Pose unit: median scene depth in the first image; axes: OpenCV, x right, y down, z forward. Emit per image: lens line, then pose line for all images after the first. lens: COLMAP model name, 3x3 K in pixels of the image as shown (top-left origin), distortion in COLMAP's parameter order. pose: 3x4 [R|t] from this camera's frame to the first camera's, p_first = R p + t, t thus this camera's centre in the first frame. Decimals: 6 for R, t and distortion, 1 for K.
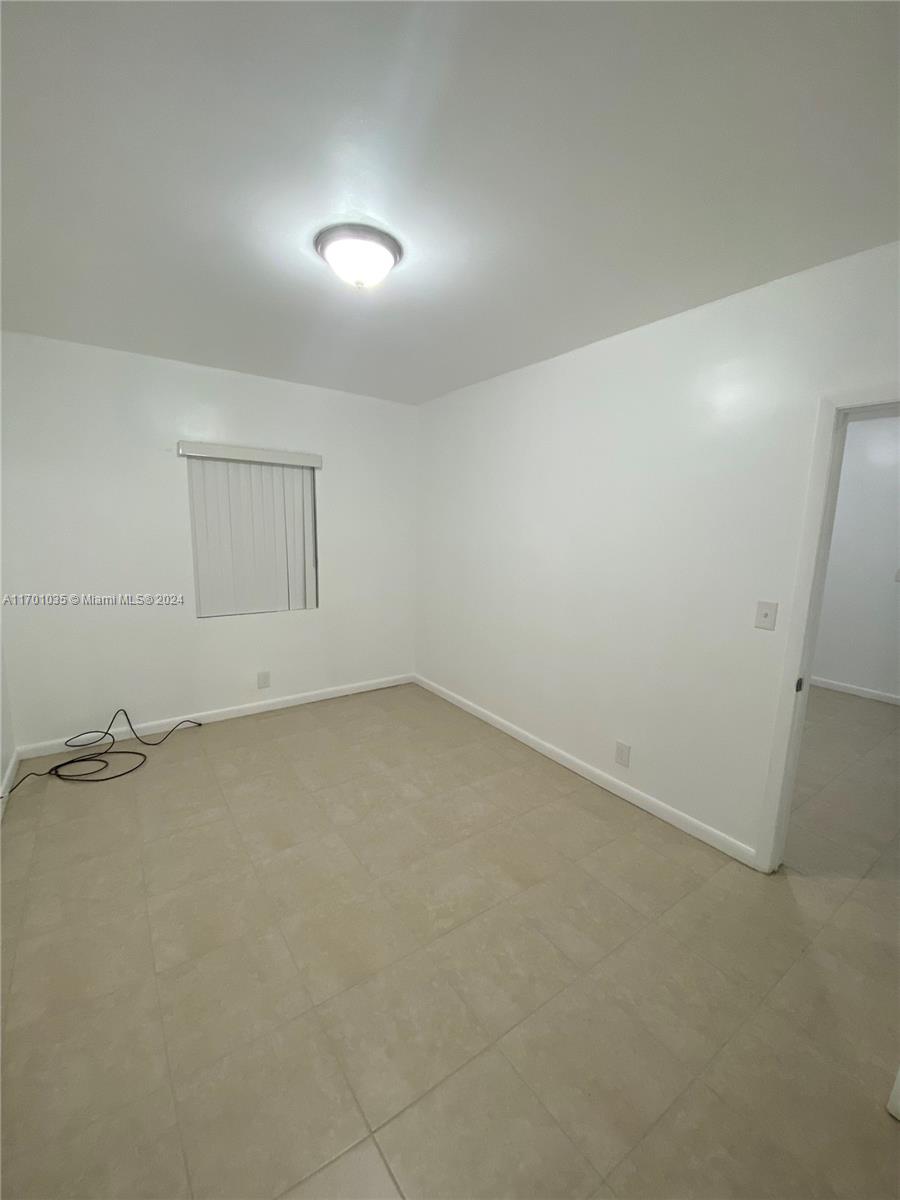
lens RADIAL K [[488.2, 0, 449.1], [0, 488.2, 603.7], [0, 0, 1]] dist [0.049259, -0.032426]
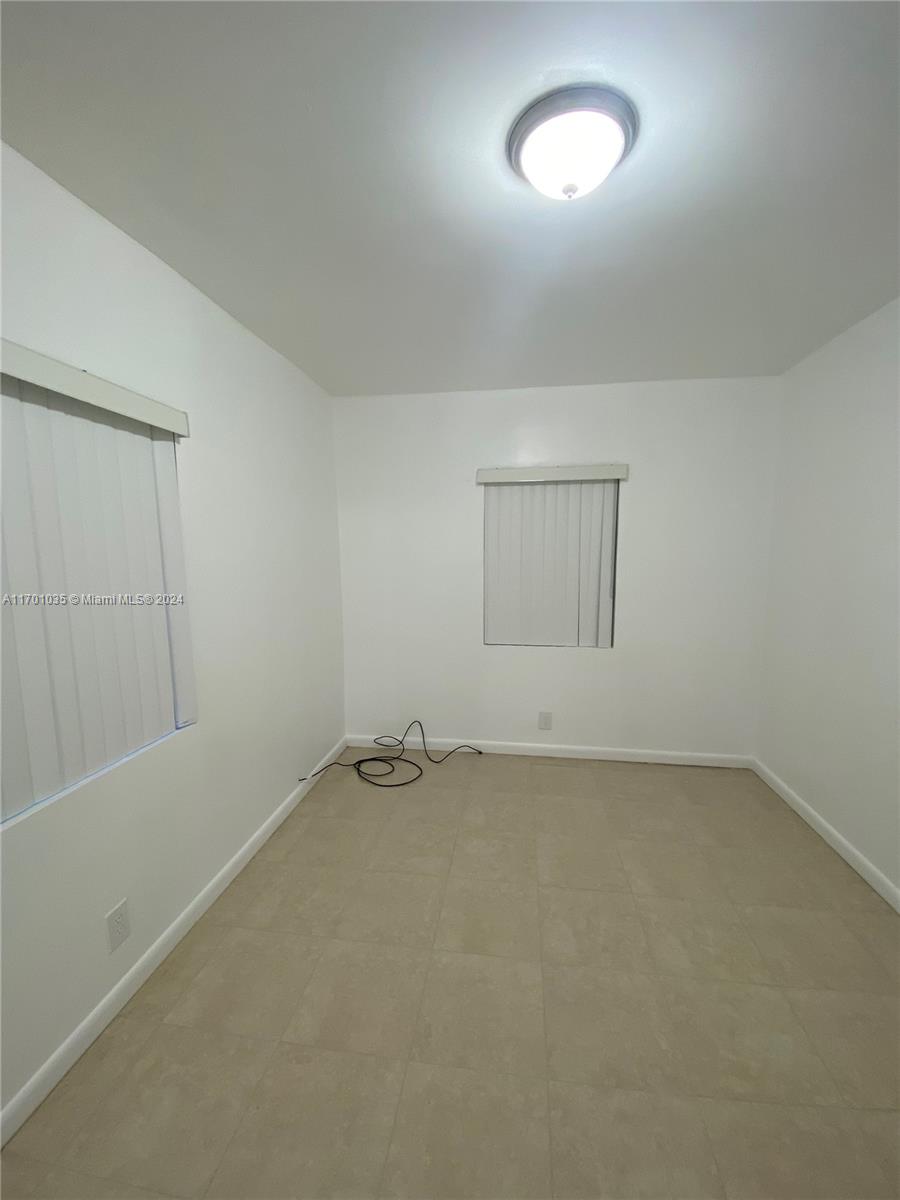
lens RADIAL K [[488.2, 0, 449.1], [0, 488.2, 603.7], [0, 0, 1]] dist [0.049259, -0.032426]
pose [[0.727738, 0.060729, -0.683161, 0.105682], [-0.086066, 0.996285, -0.003118, -0.044820], [0.680434, 0.061066, 0.730261, 0.230949]]
